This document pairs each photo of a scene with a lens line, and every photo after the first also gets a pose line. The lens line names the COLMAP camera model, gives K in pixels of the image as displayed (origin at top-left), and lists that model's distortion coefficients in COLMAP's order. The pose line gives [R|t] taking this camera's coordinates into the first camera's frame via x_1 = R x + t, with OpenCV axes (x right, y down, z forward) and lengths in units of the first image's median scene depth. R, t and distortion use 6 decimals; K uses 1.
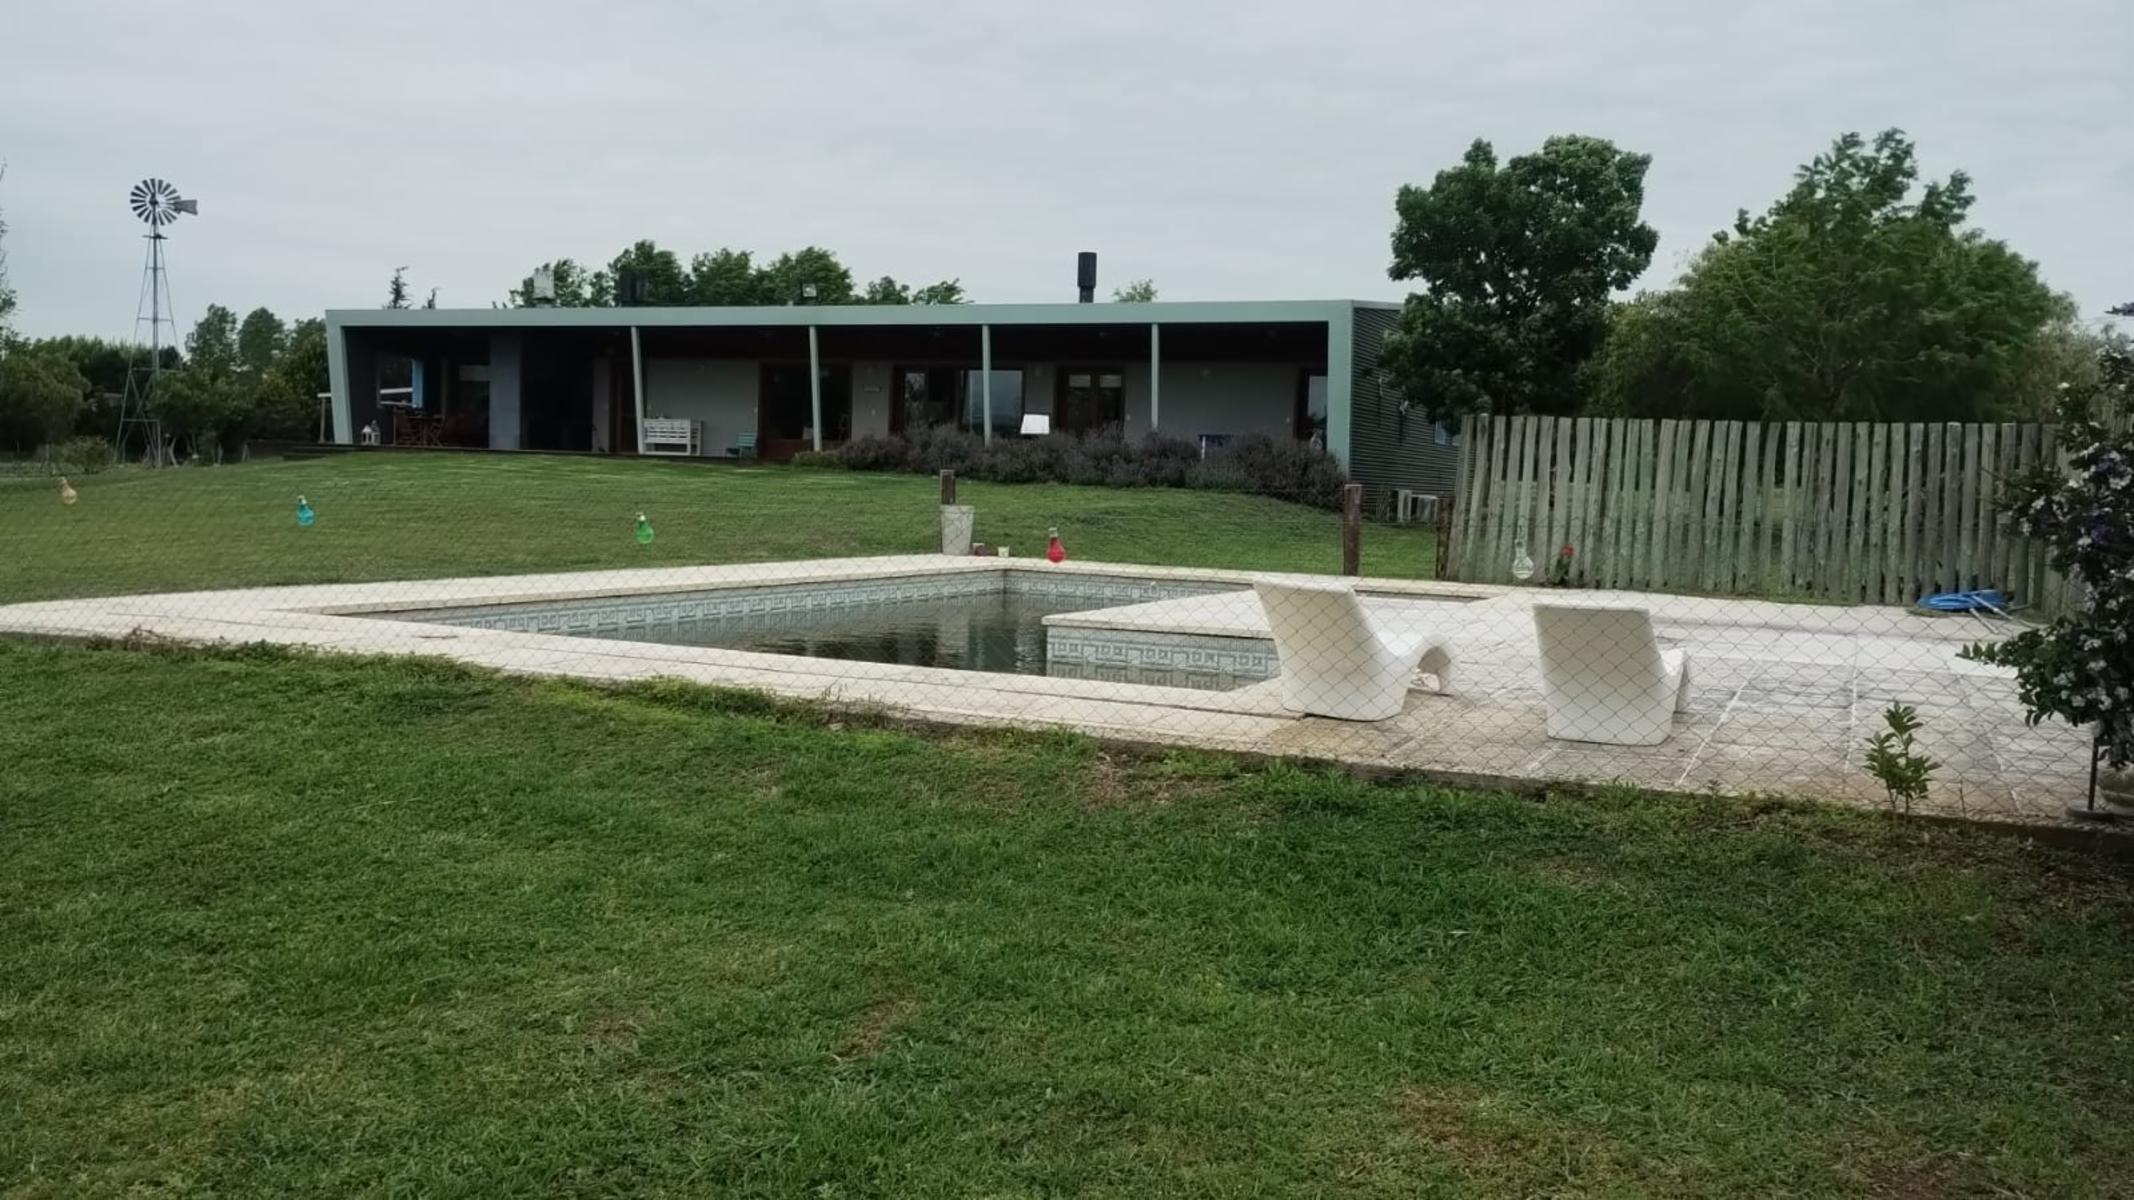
lens RADIAL K [[1825.7, 0, 1067.0], [0, 1825.7, 600.0], [0, 0, 1]] dist [0.045347, -0.007243]
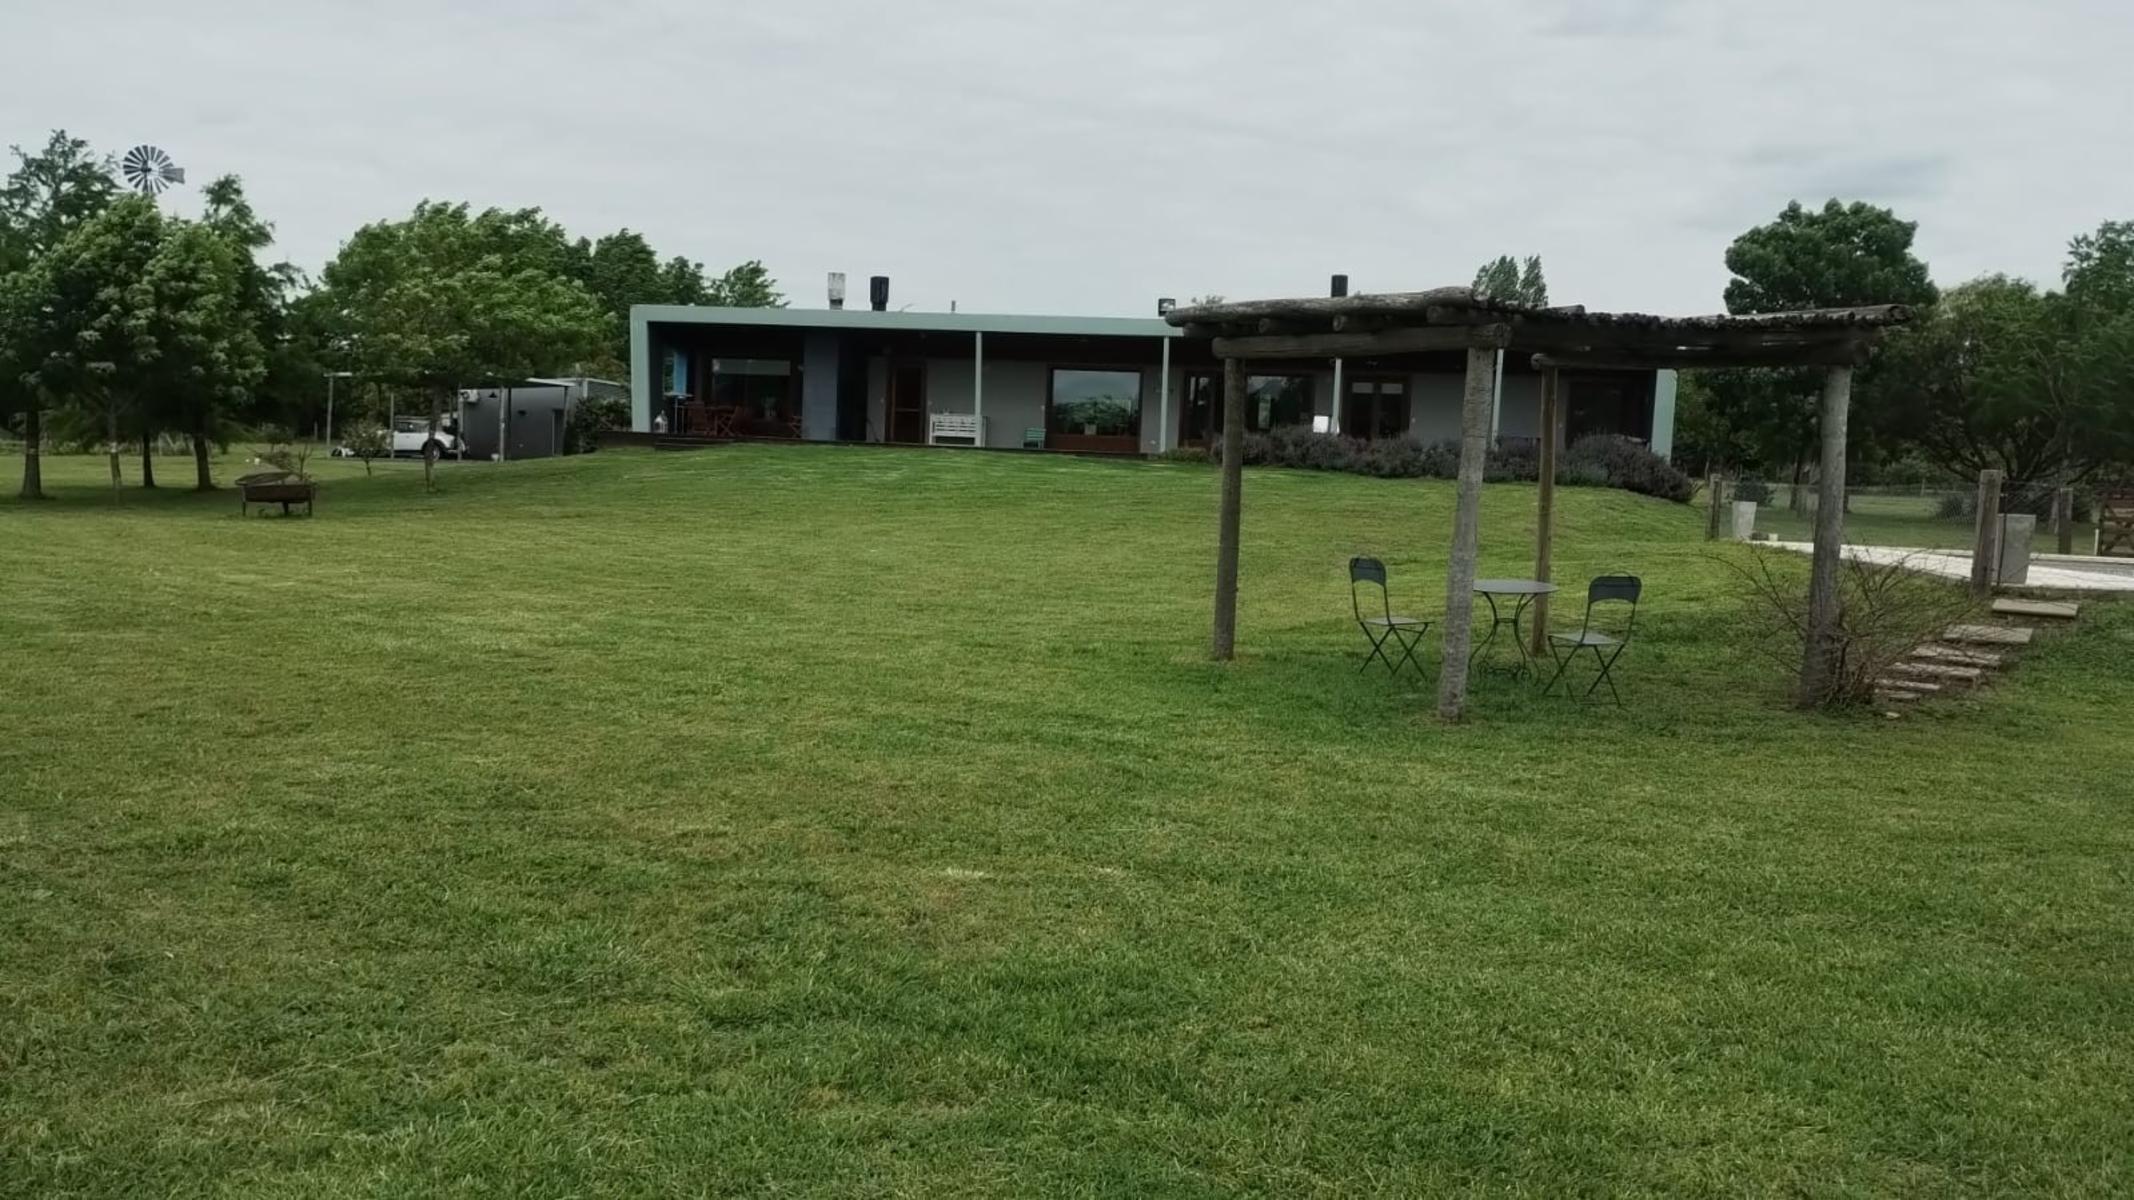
lens RADIAL K [[1825.7, 0, 1067.0], [0, 1825.7, 600.0], [0, 0, 1]] dist [0.045347, -0.007243]
pose [[0.971866, -0.006728, 0.235439, -0.414616], [0.004906, 0.999953, 0.008325, 0.002336], [-0.235484, -0.006936, 0.971853, -0.065896]]
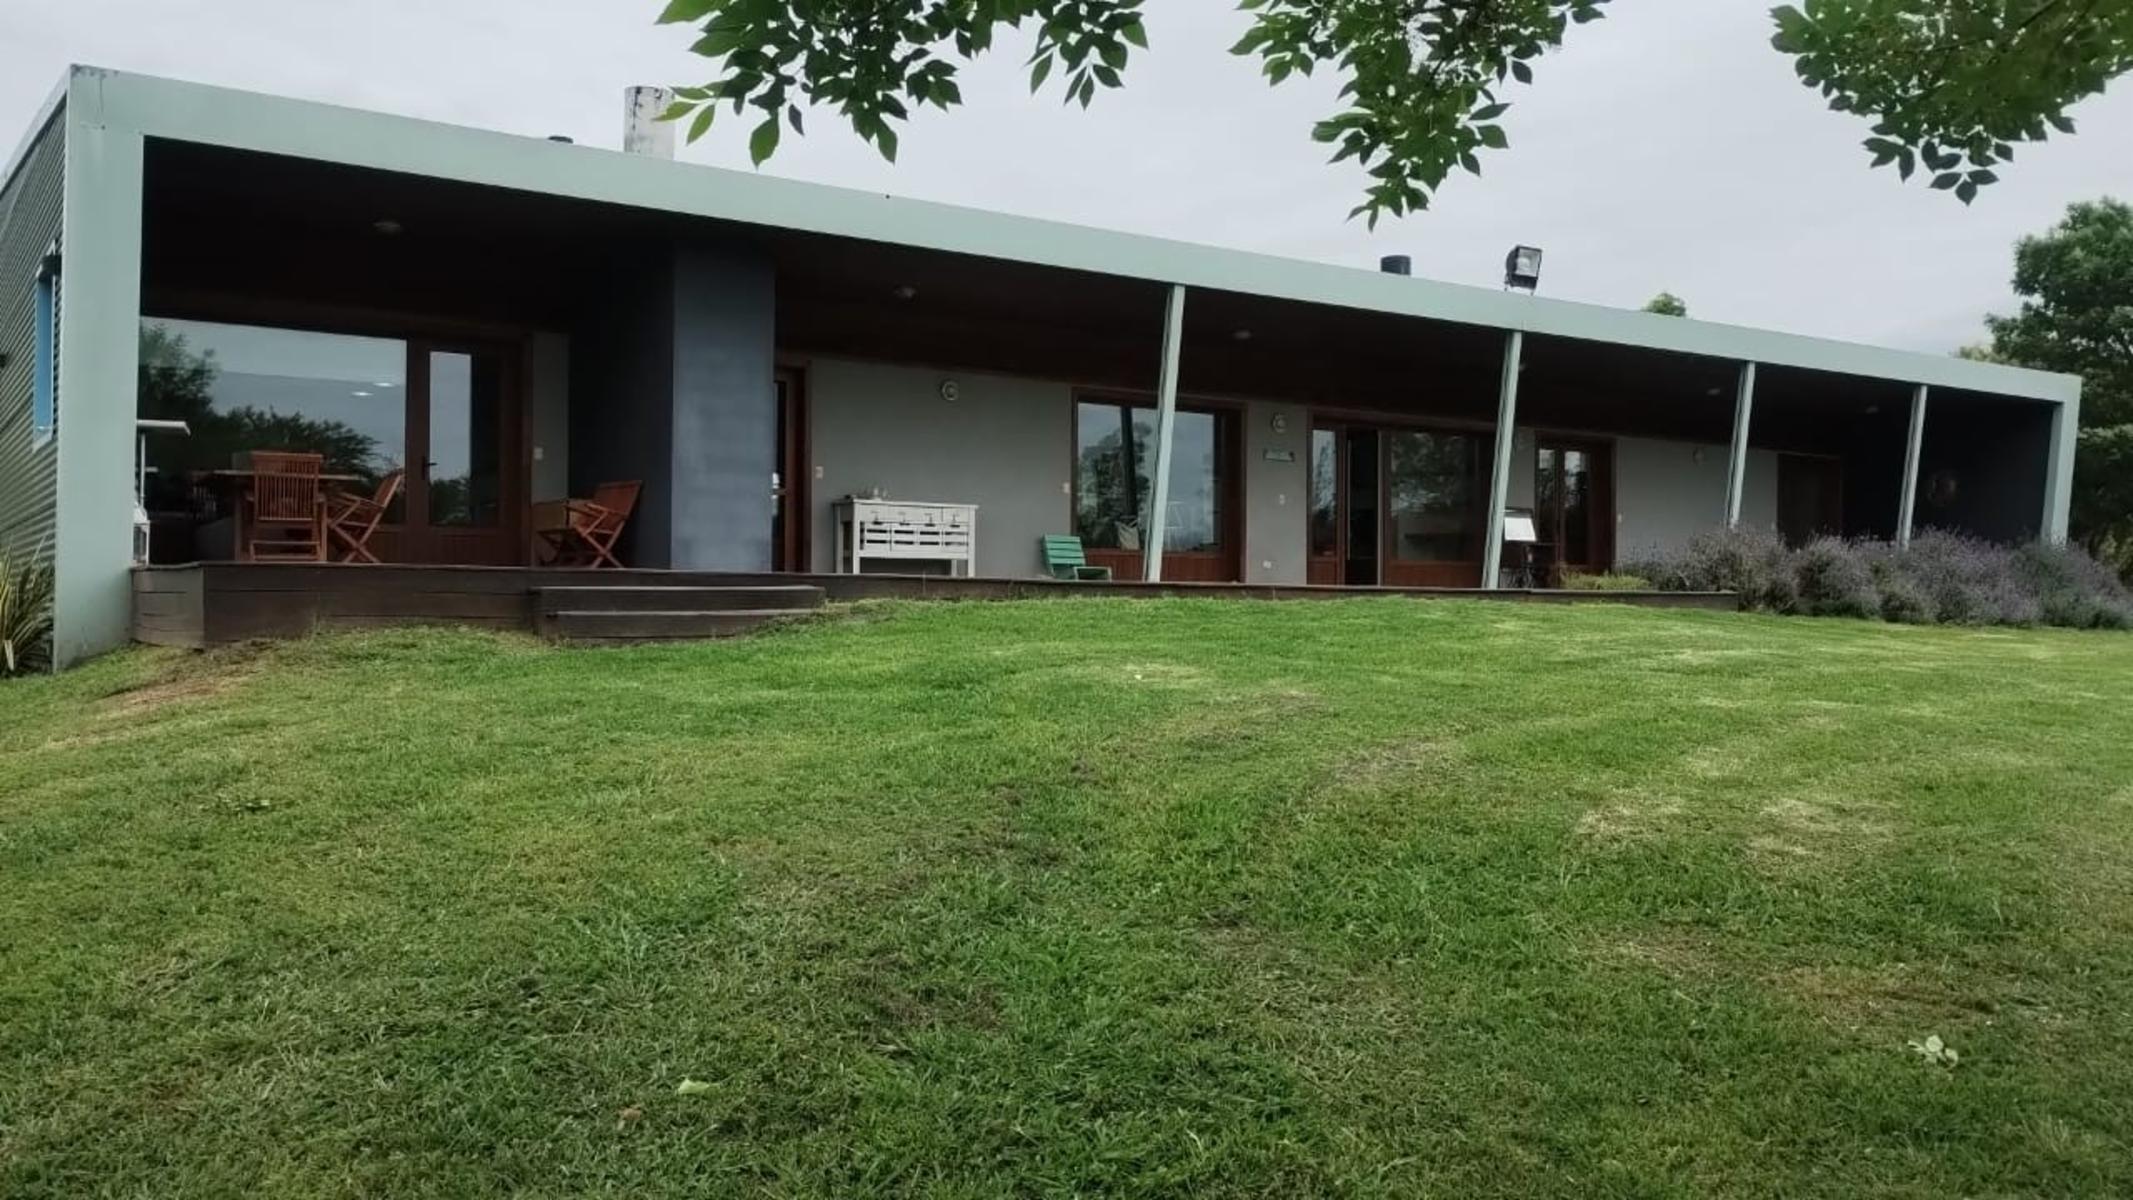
lens RADIAL K [[1824.8, 0, 1066.5], [0, 1824.8, 600.0], [0, 0, 1]] dist [0.045347, -0.007243]
pose [[0.430329, -0.026489, 0.902283, -0.583854], [0.070025, 0.997537, -0.004112, -0.073103], [-0.899952, 0.064952, 0.431124, 0.802379]]
